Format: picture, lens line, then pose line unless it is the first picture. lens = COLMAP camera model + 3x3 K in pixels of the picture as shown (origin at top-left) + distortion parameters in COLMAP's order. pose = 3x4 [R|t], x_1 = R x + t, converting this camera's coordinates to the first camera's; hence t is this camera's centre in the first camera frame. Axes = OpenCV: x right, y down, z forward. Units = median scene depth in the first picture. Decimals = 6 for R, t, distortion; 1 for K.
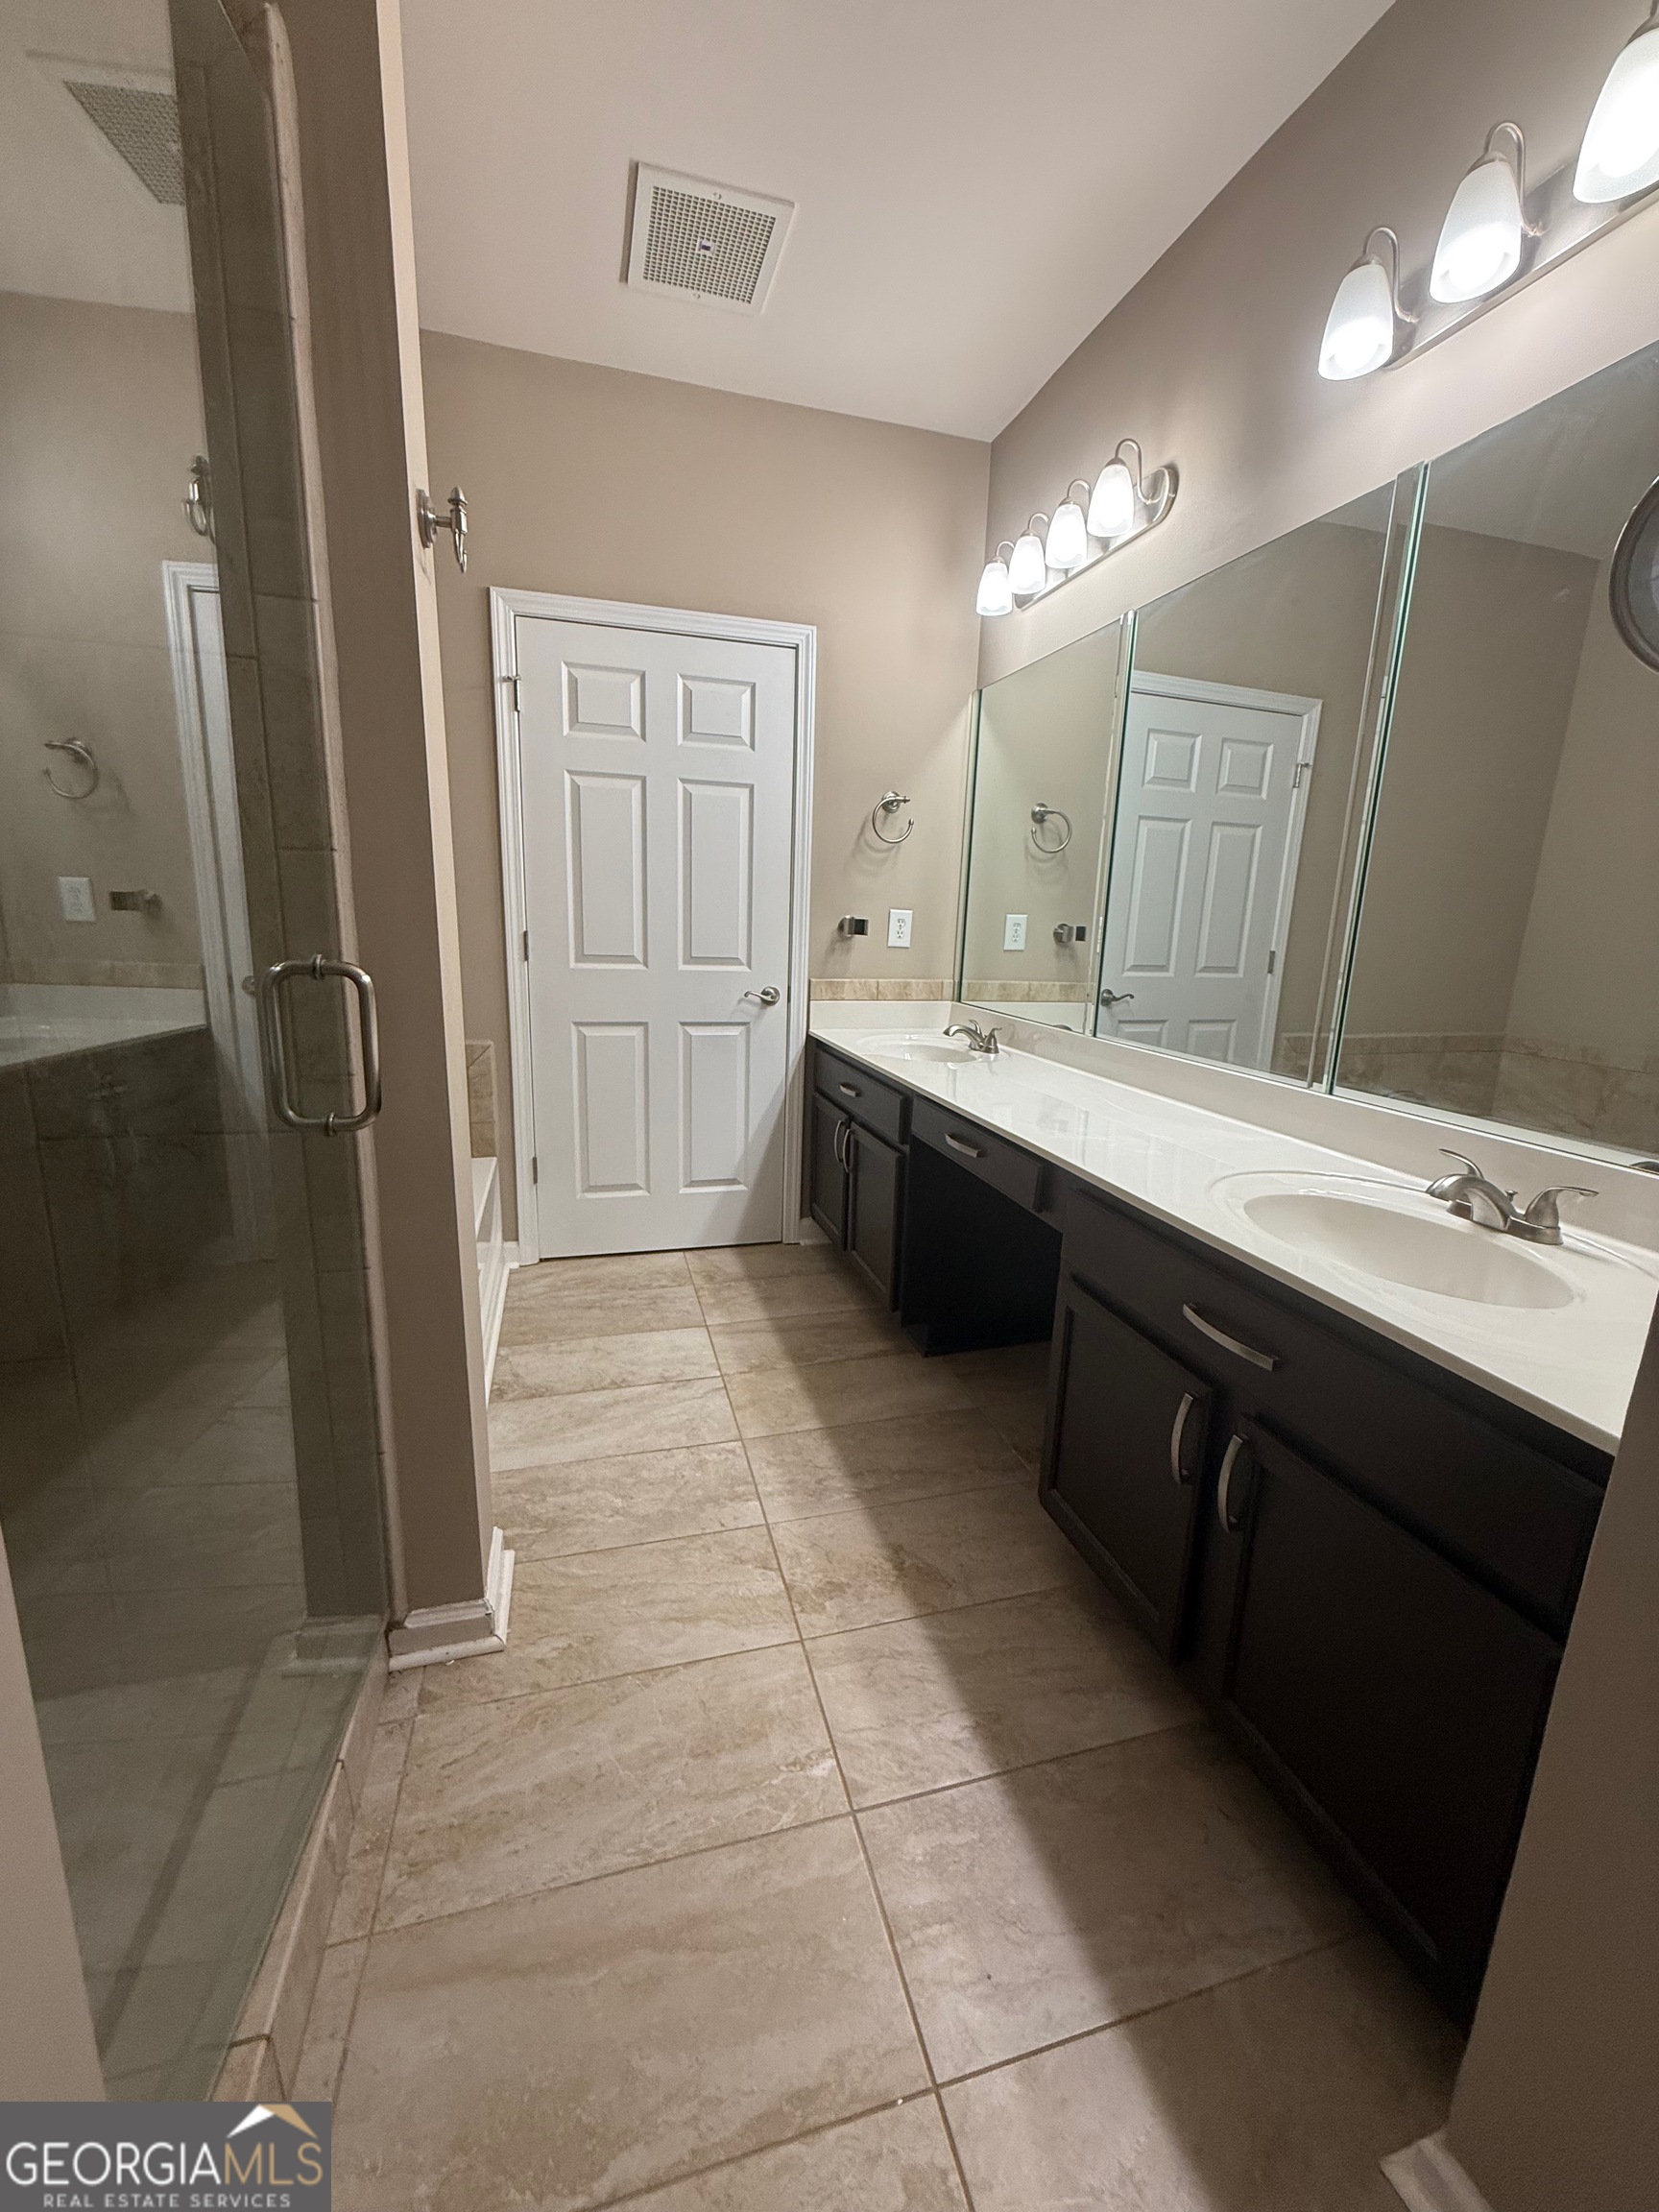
lens RADIAL K [[877.3, 0, 830.3], [0, 877.3, 1111.5], [0, 0, 1]] dist [-0.002259, 0.000282]
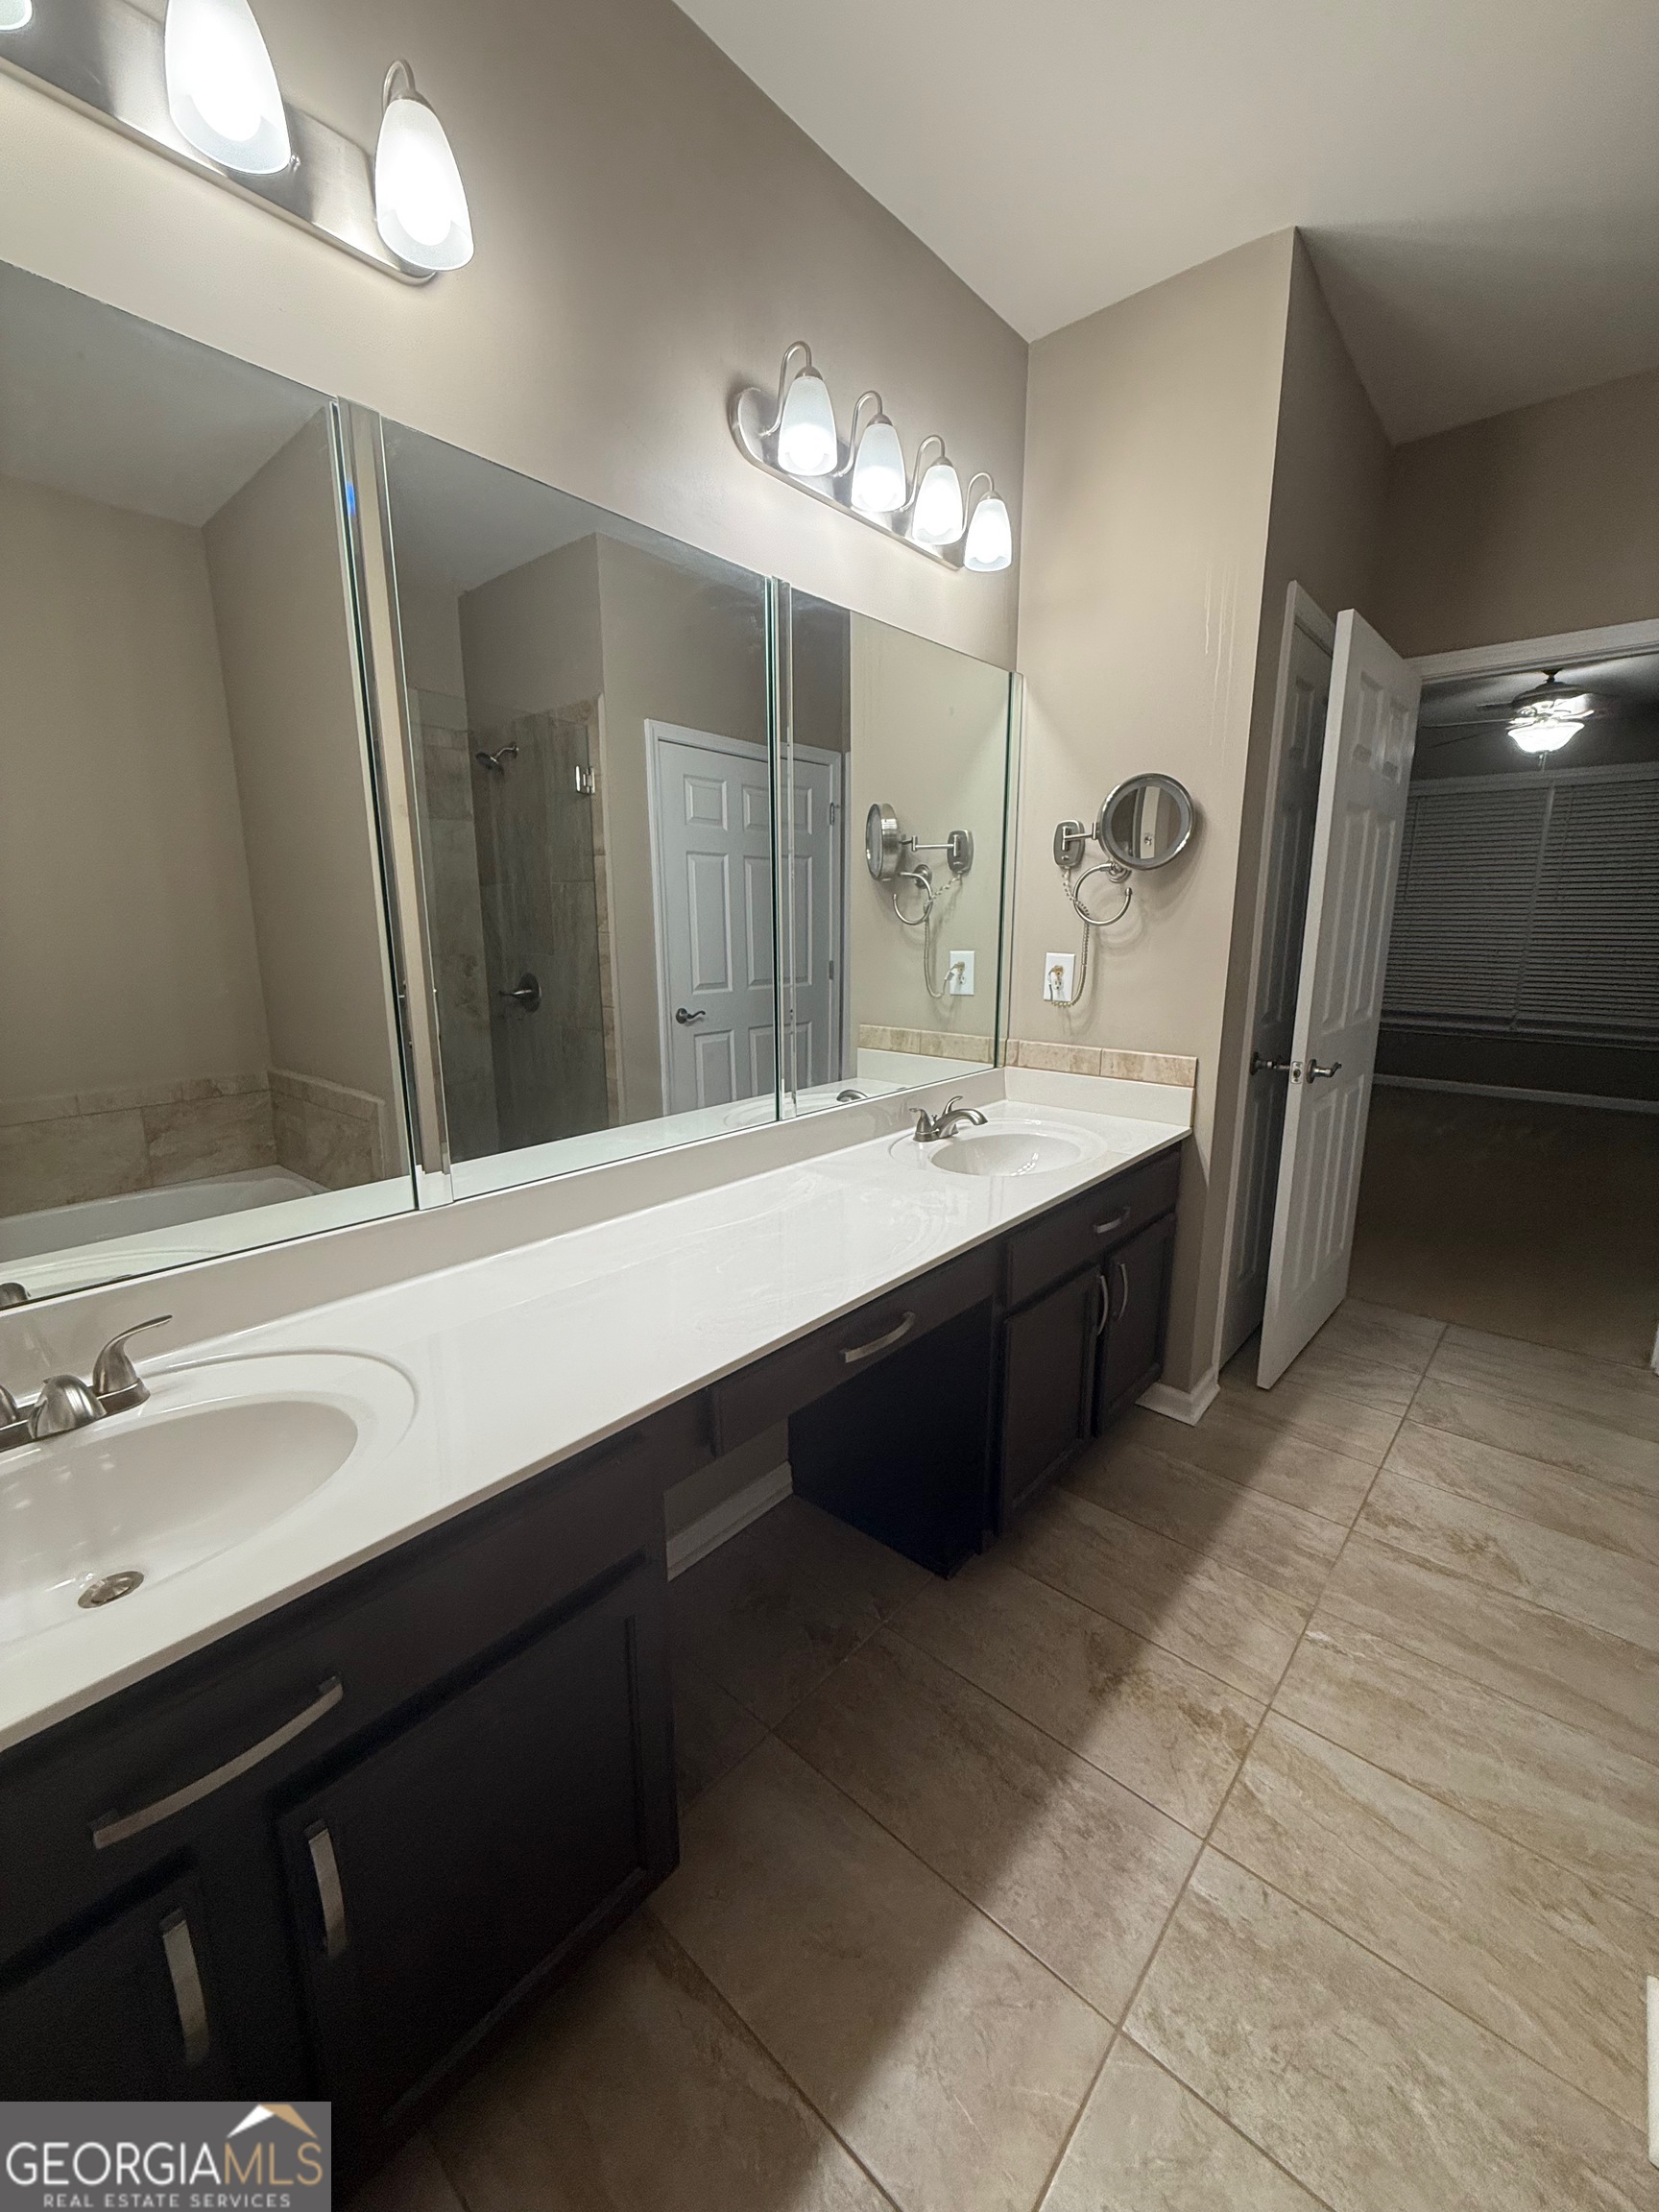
lens RADIAL K [[877.3, 0, 830.7], [0, 877.3, 1104.2], [0, 0, 1]] dist [-0.002259, 0.000282]
pose [[-0.539183, -0.206610, 0.816452, -0.412336], [0.166810, 0.924035, 0.343996, -0.442388], [-0.825504, 0.321669, -0.463760, 1.549082]]
